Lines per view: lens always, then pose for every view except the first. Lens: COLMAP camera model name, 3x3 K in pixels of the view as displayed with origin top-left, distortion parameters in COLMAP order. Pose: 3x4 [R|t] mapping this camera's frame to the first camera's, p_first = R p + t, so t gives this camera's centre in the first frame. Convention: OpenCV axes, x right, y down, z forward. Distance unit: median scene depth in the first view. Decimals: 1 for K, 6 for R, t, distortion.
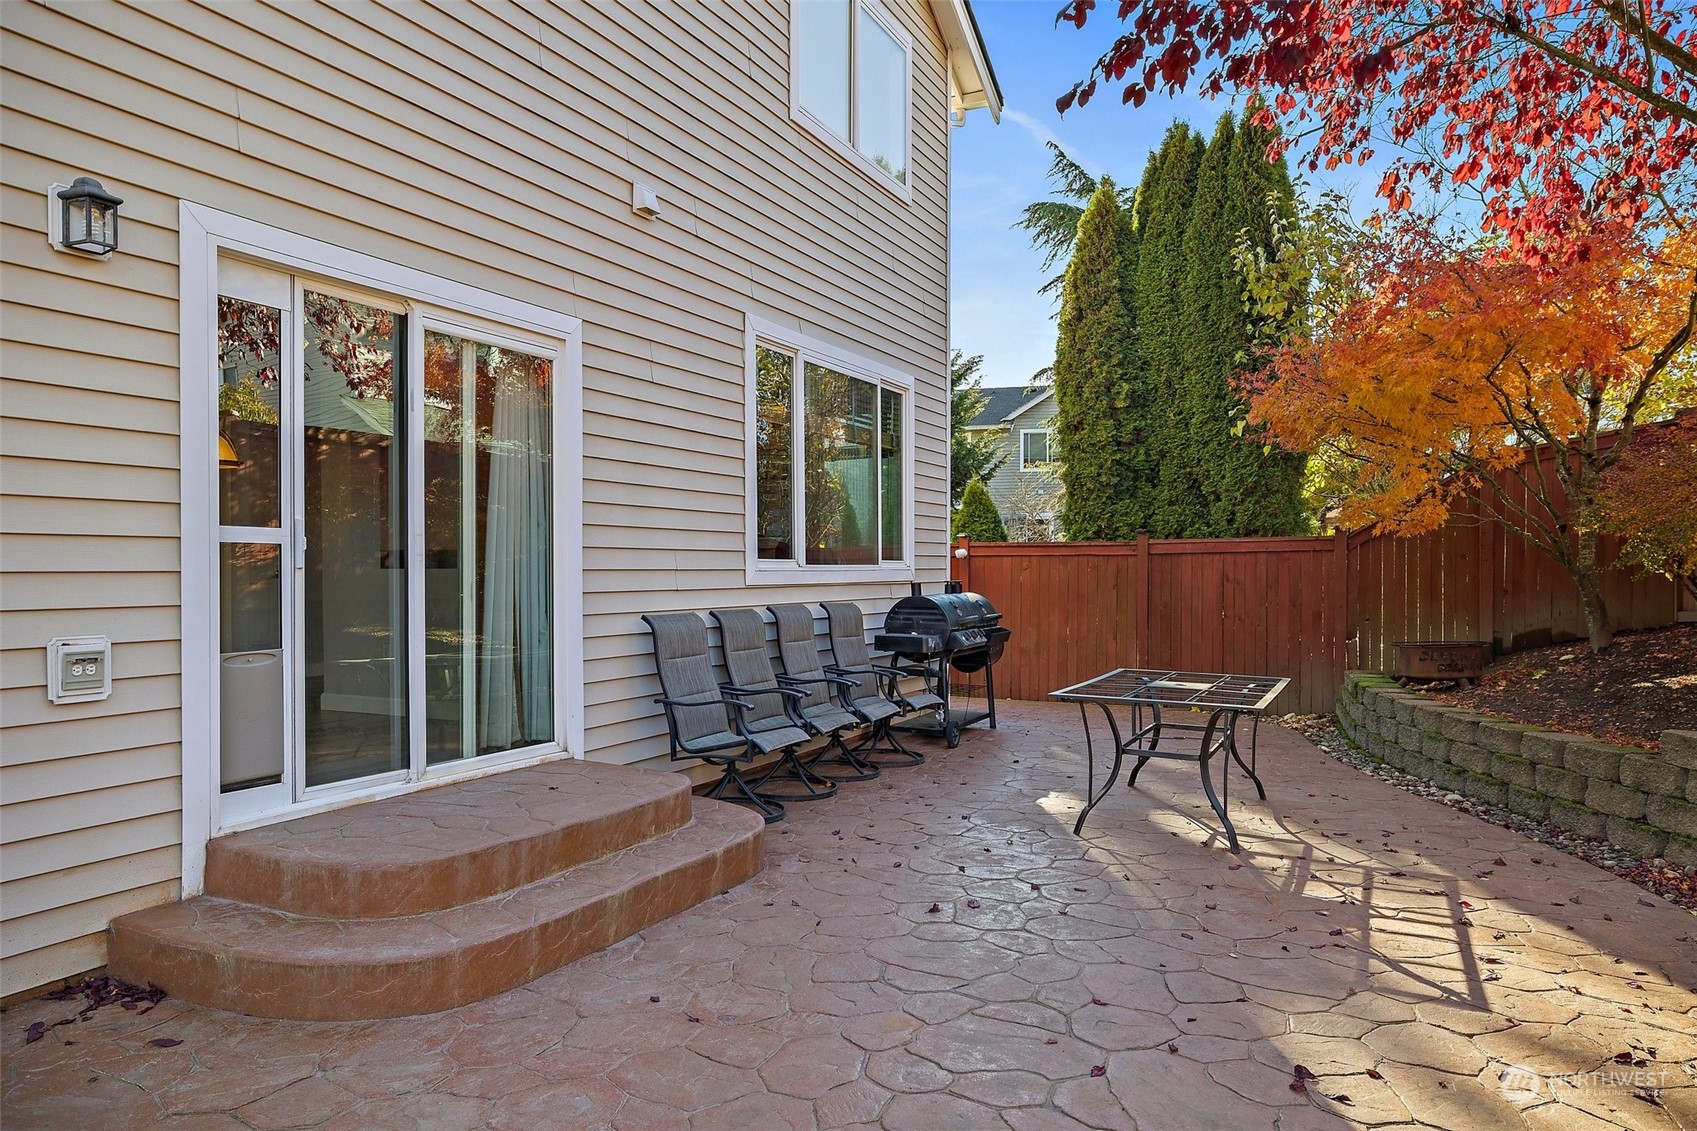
lens RADIAL K [[1099.0, 0, 850.8], [0, 1099.0, 573.3], [0, 0, 1]] dist [0.007483, -0.000723]
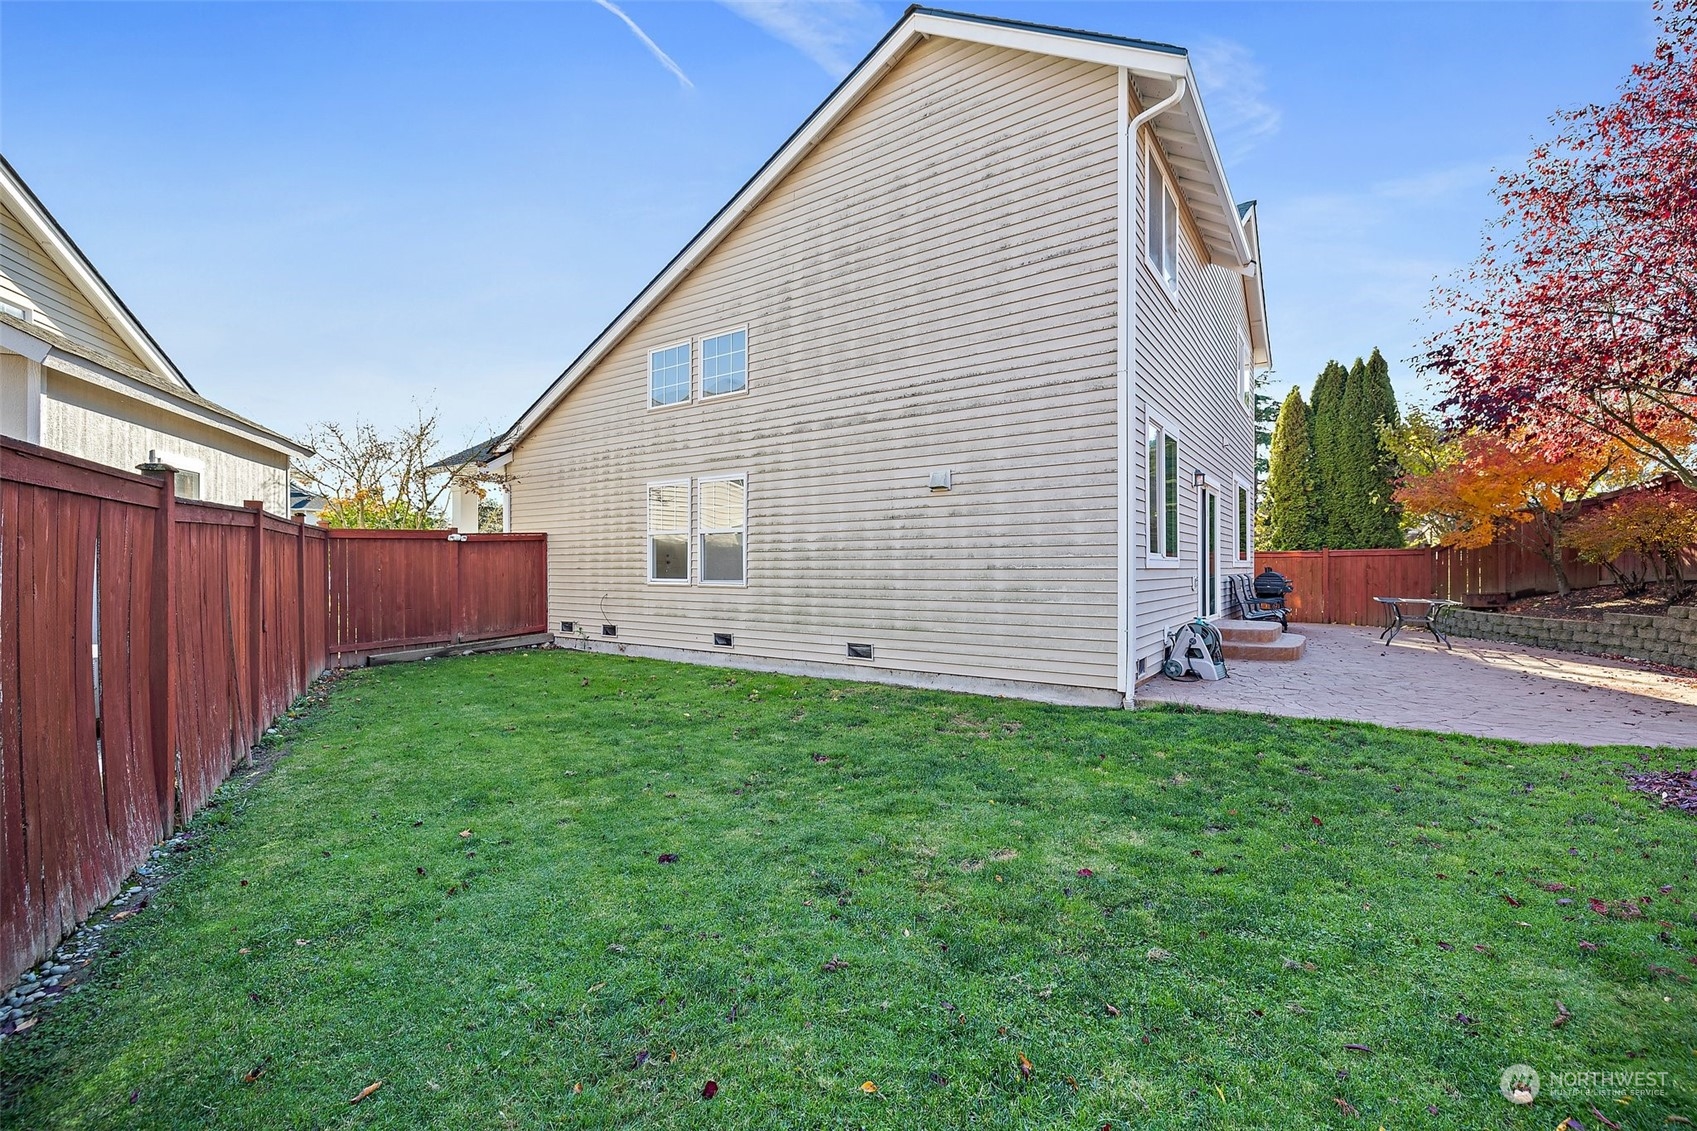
lens RADIAL K [[715.2, 0, 842.7], [0, 715.2, 562.3], [0, 0, 1]] dist [-0.000222, -0.000083]
pose [[0.988759, -0.000579, -0.149518, -0.508754], [-0.001292, 0.999922, -0.012417, 0.014731], [0.149514, 0.012471, 0.988681, -0.615681]]
